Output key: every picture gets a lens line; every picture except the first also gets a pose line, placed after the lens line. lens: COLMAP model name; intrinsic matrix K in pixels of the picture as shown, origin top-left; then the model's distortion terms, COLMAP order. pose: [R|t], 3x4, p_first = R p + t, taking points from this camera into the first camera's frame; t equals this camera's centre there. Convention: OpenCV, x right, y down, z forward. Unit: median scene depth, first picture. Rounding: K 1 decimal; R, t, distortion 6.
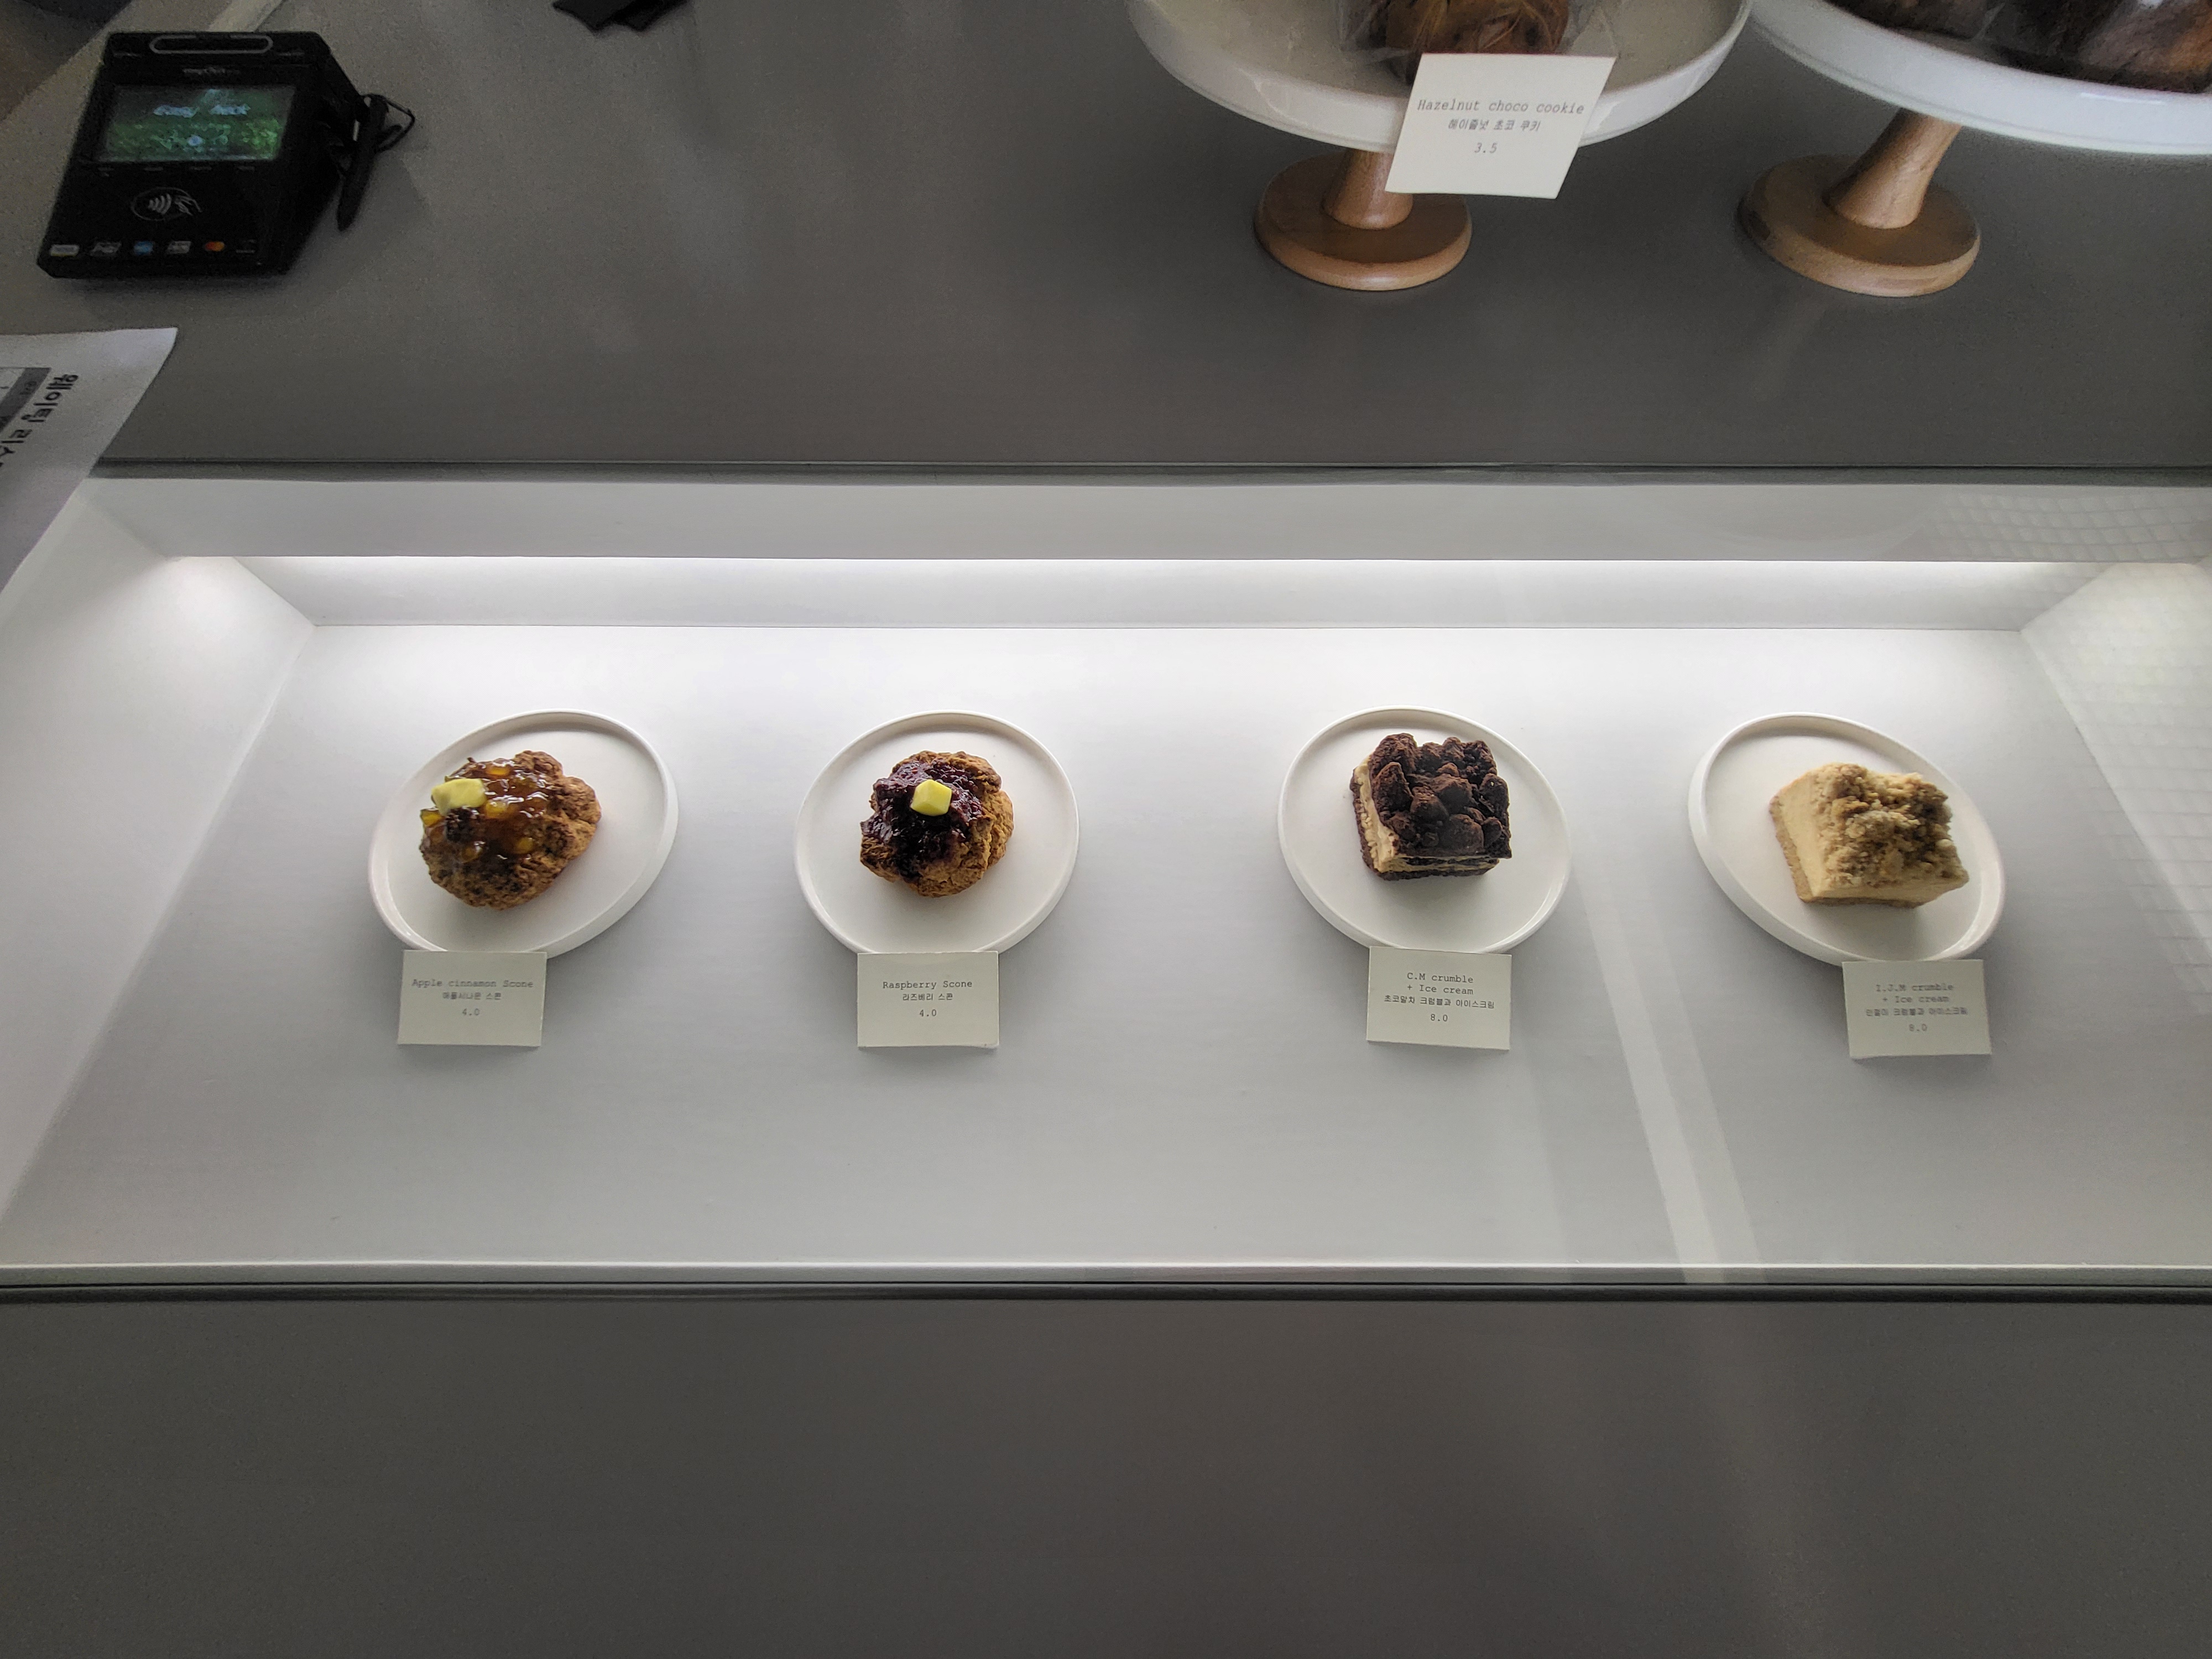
lens RADIAL K [[876.8, 0, 1113.5], [0, 876.8, 838.0], [0, 0, 1]] dist [-0.000228, 0.000497]
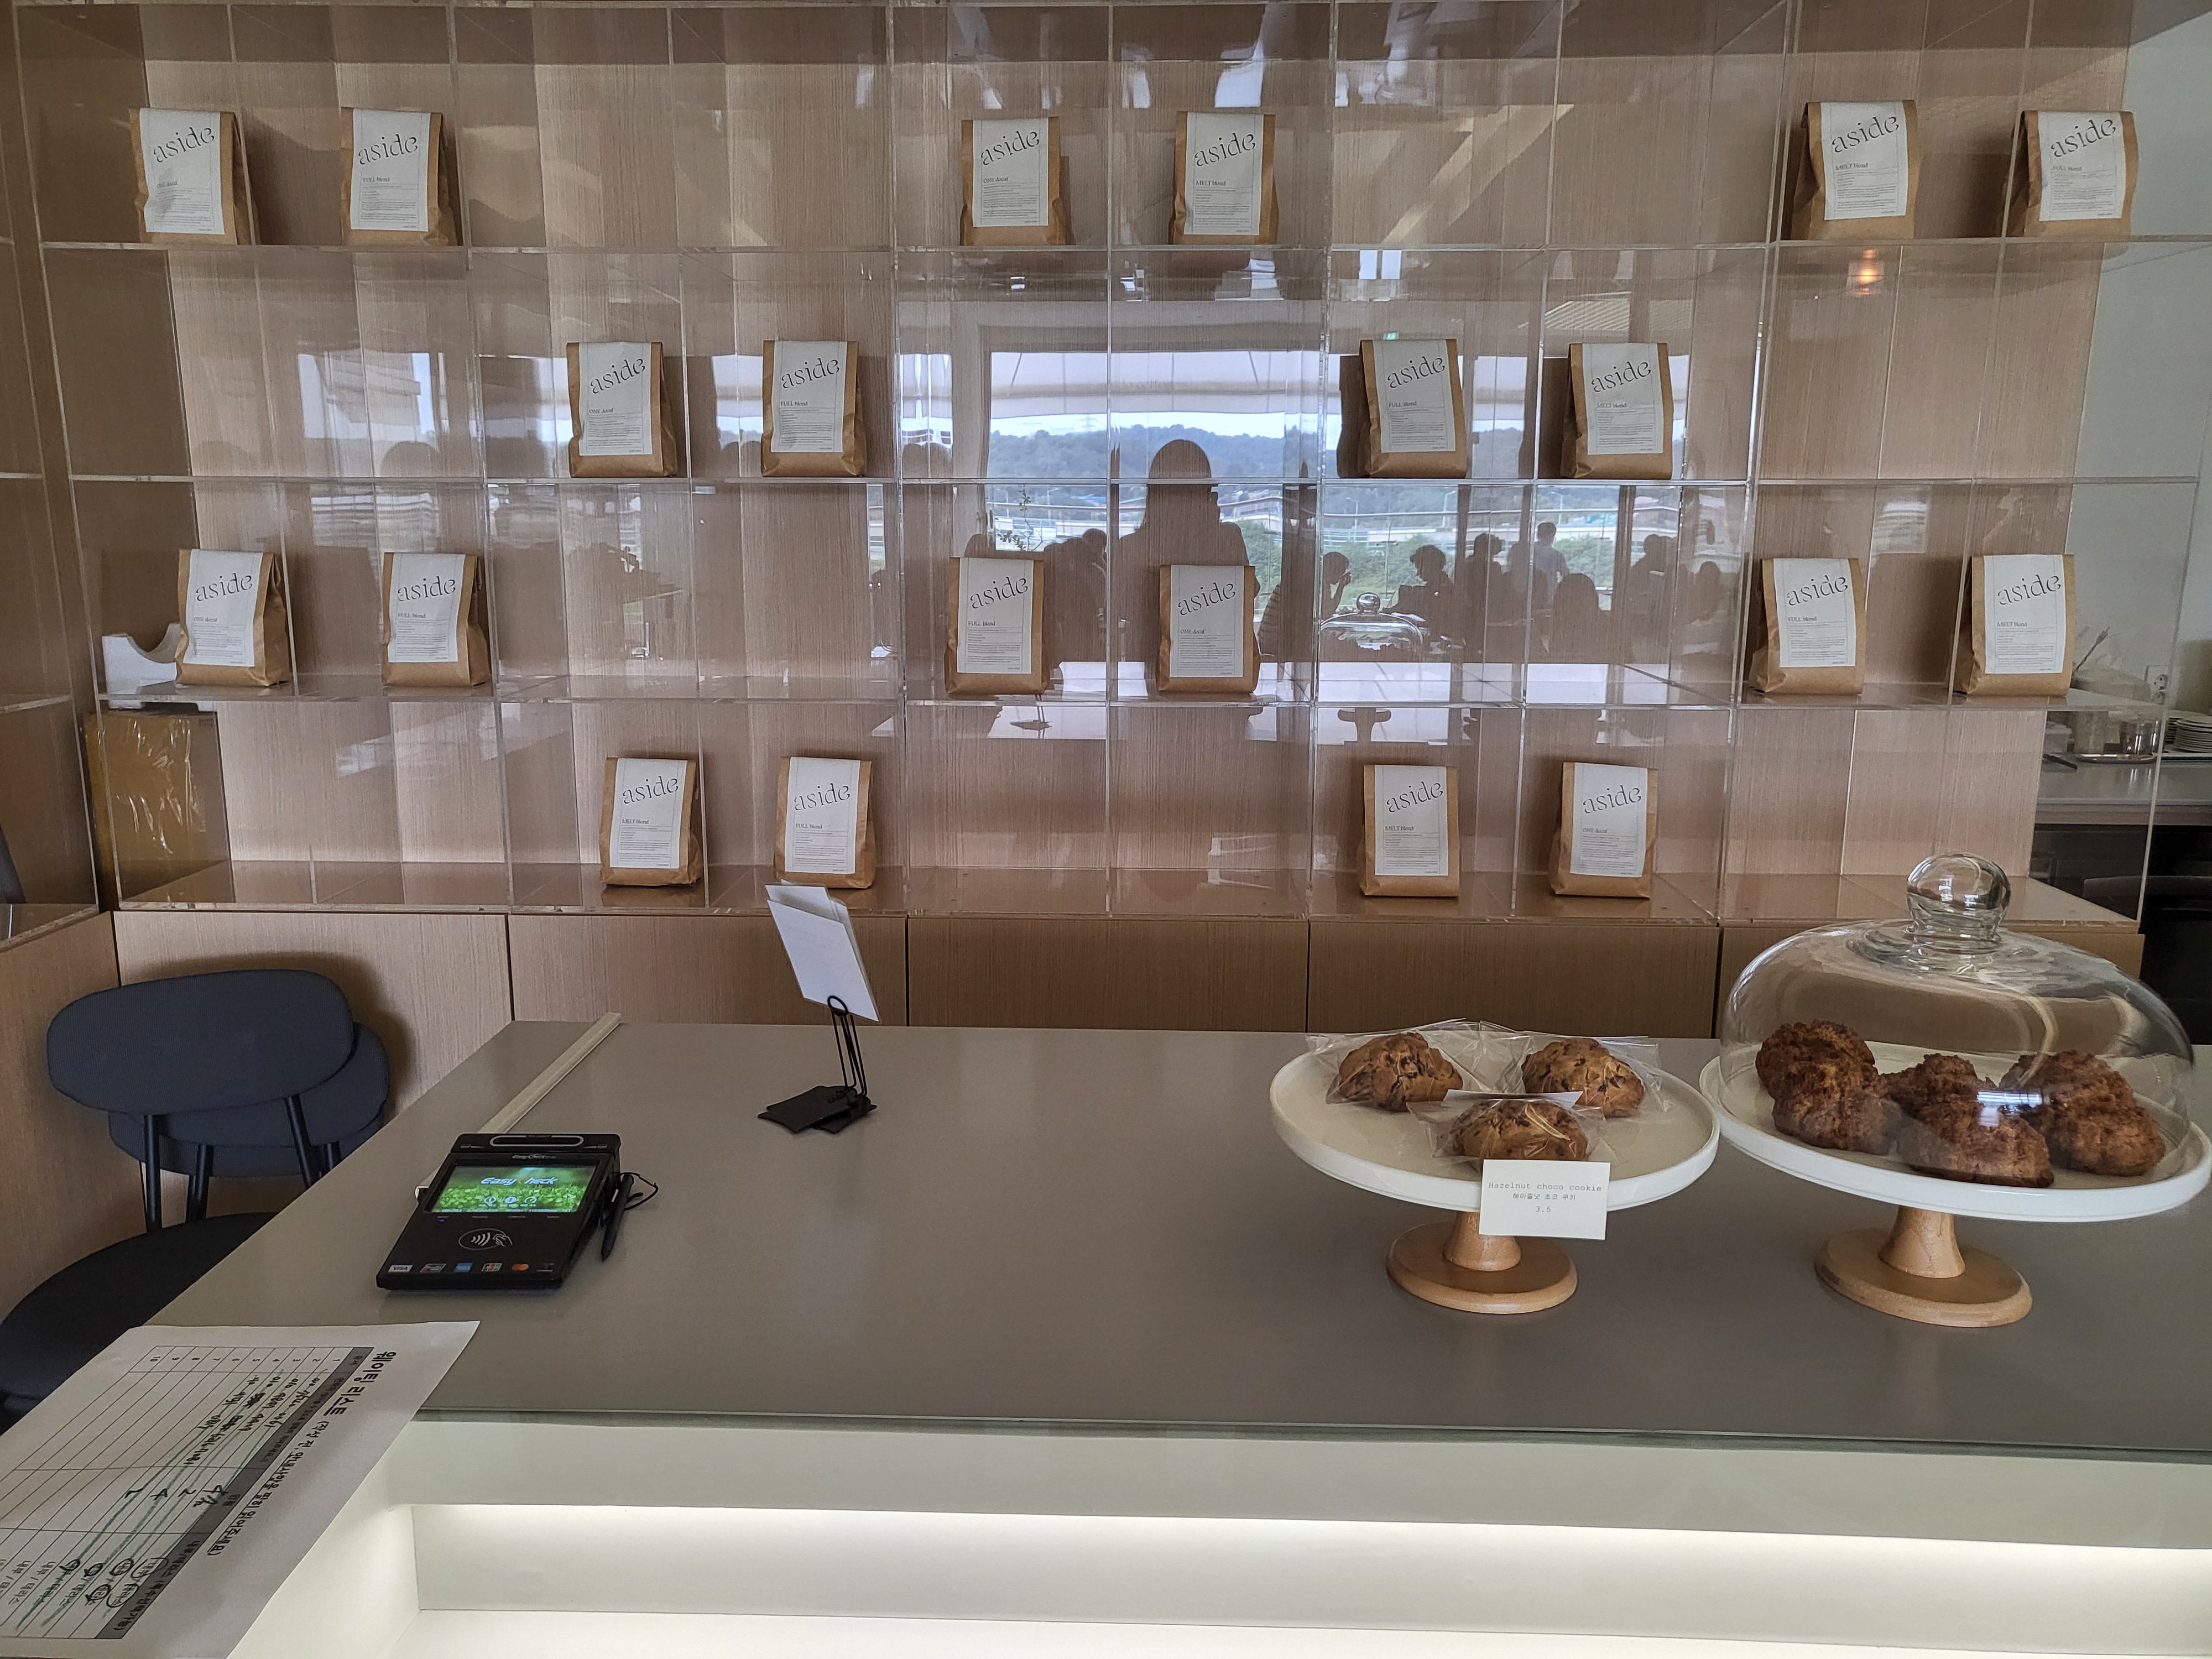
lens RADIAL K [[1679.8, 0, 1104.8], [0, 1679.8, 833.0], [0, 0, 1]] dist [-0.011612, 0.002237]
pose [[0.999379, 0.005001, -0.034889, -0.145459], [-0.030626, 0.613139, -0.789381, 0.751196], [0.017444, 0.789959, 0.612911, -0.867149]]
